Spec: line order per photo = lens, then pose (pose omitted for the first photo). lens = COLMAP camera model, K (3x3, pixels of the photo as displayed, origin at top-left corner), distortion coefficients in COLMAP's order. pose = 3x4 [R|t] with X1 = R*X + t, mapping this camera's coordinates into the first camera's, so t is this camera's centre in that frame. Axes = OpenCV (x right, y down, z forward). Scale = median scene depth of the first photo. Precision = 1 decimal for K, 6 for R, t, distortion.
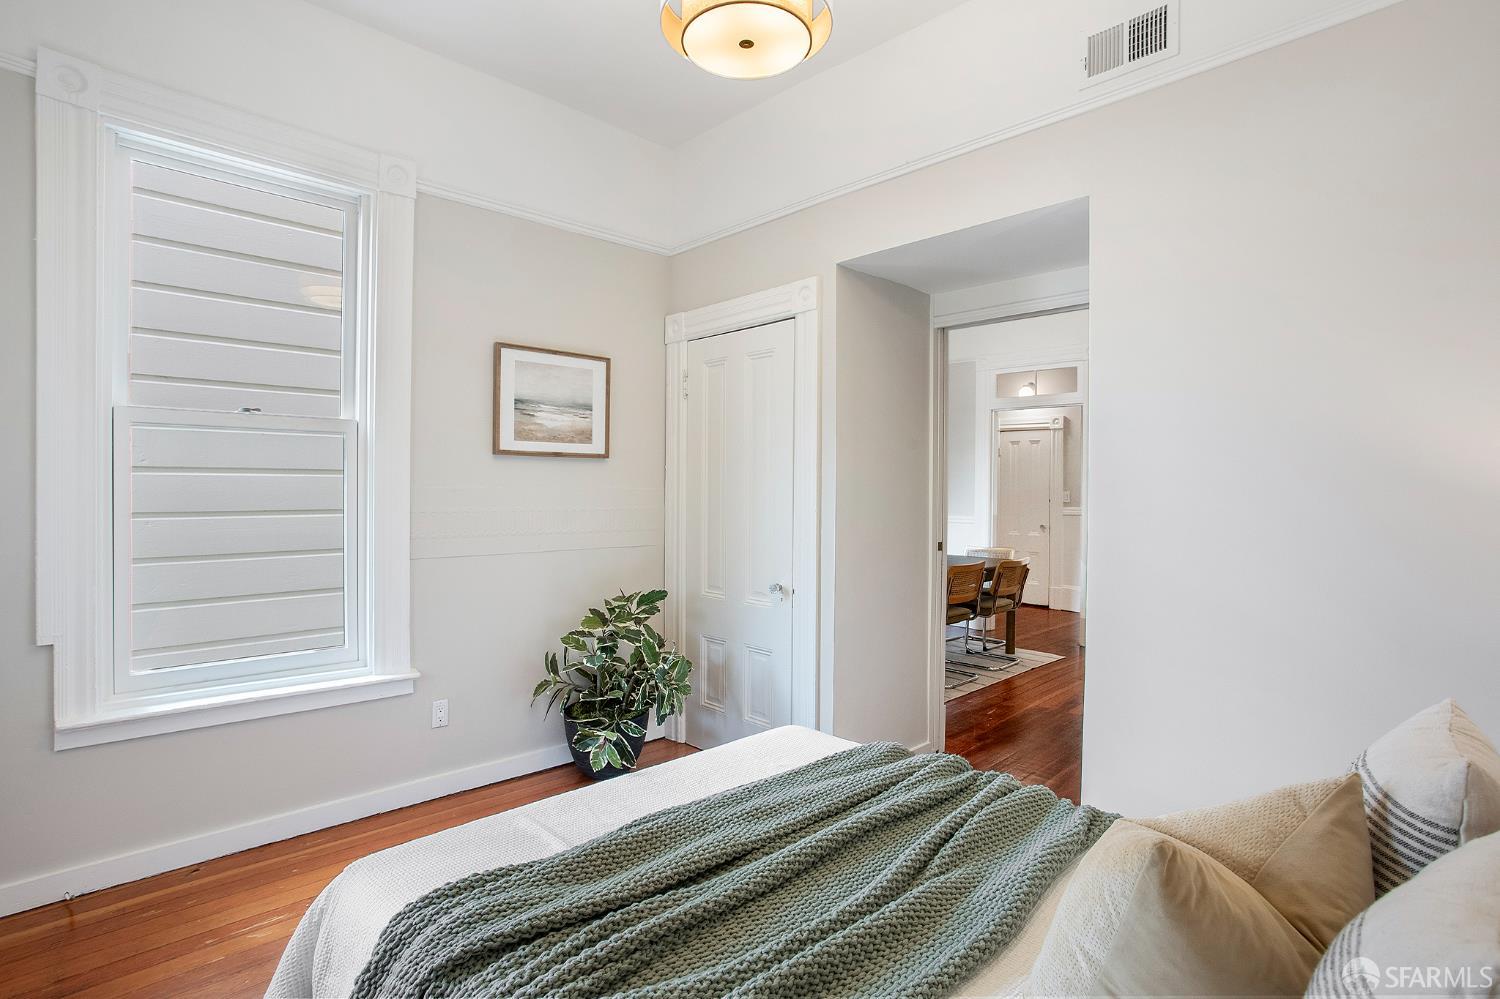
lens RADIAL K [[740.6, 0, 738.9], [0, 740.6, 494.8], [0, 0, 1]] dist [-0.057521, 0.026783]
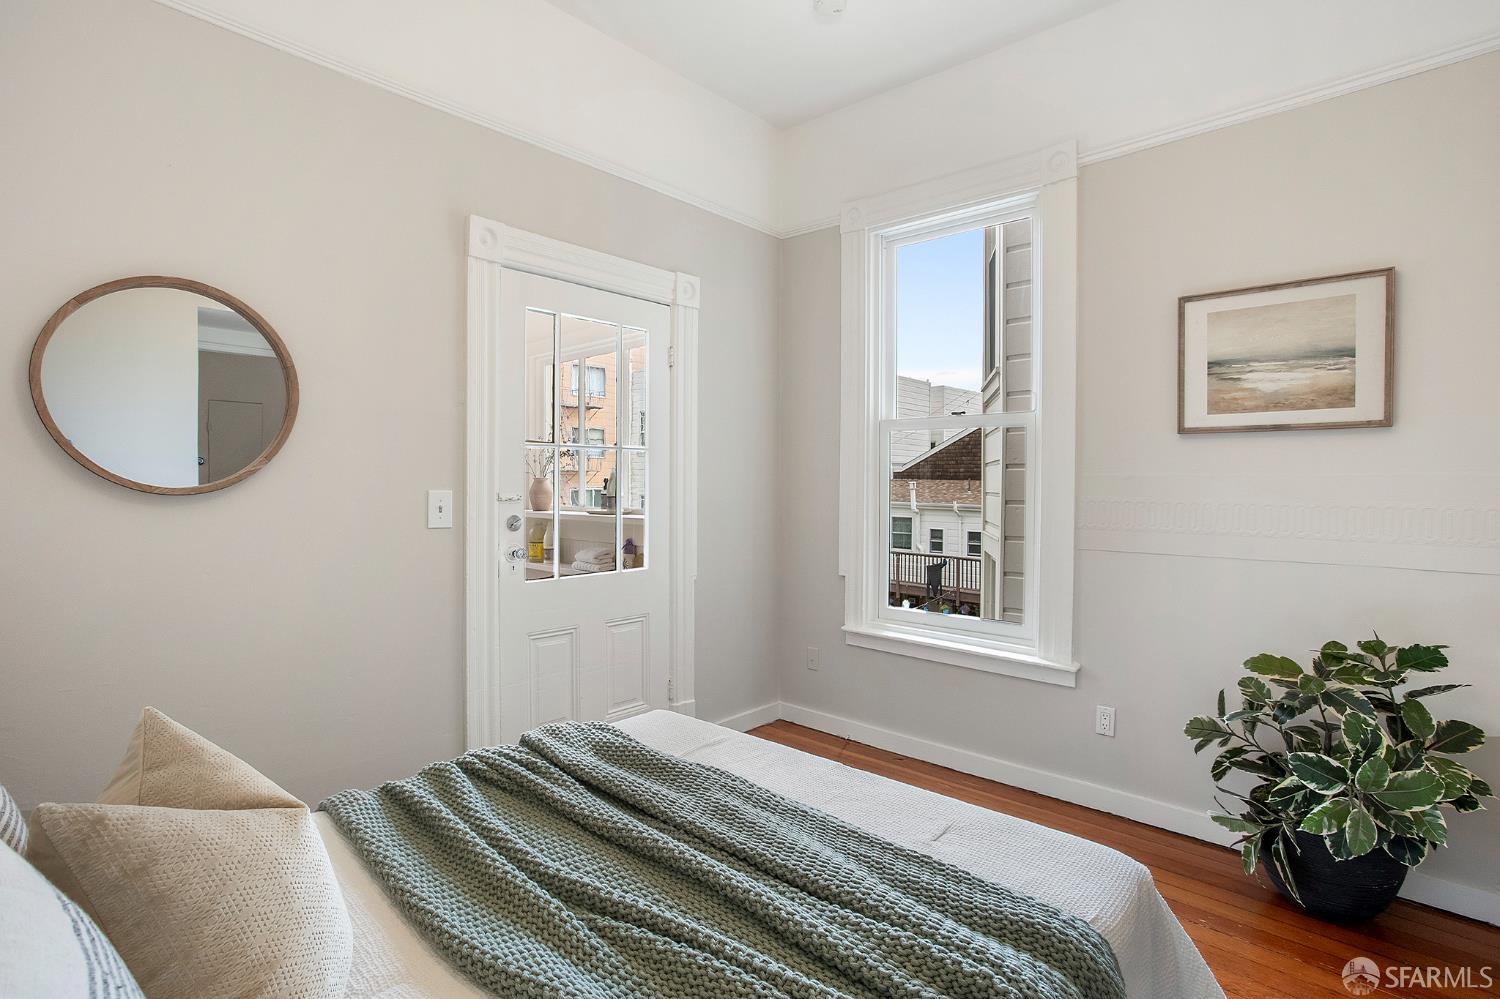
lens RADIAL K [[740.6, 0, 746.9], [0, 740.6, 496.9], [0, 0, 1]] dist [-0.057521, 0.026783]
pose [[0.064299, 0.010222, -0.997878, 0.454138], [-0.016496, 0.999822, 0.009178, 0.016209], [0.997794, 0.015871, 0.064456, 0.466823]]
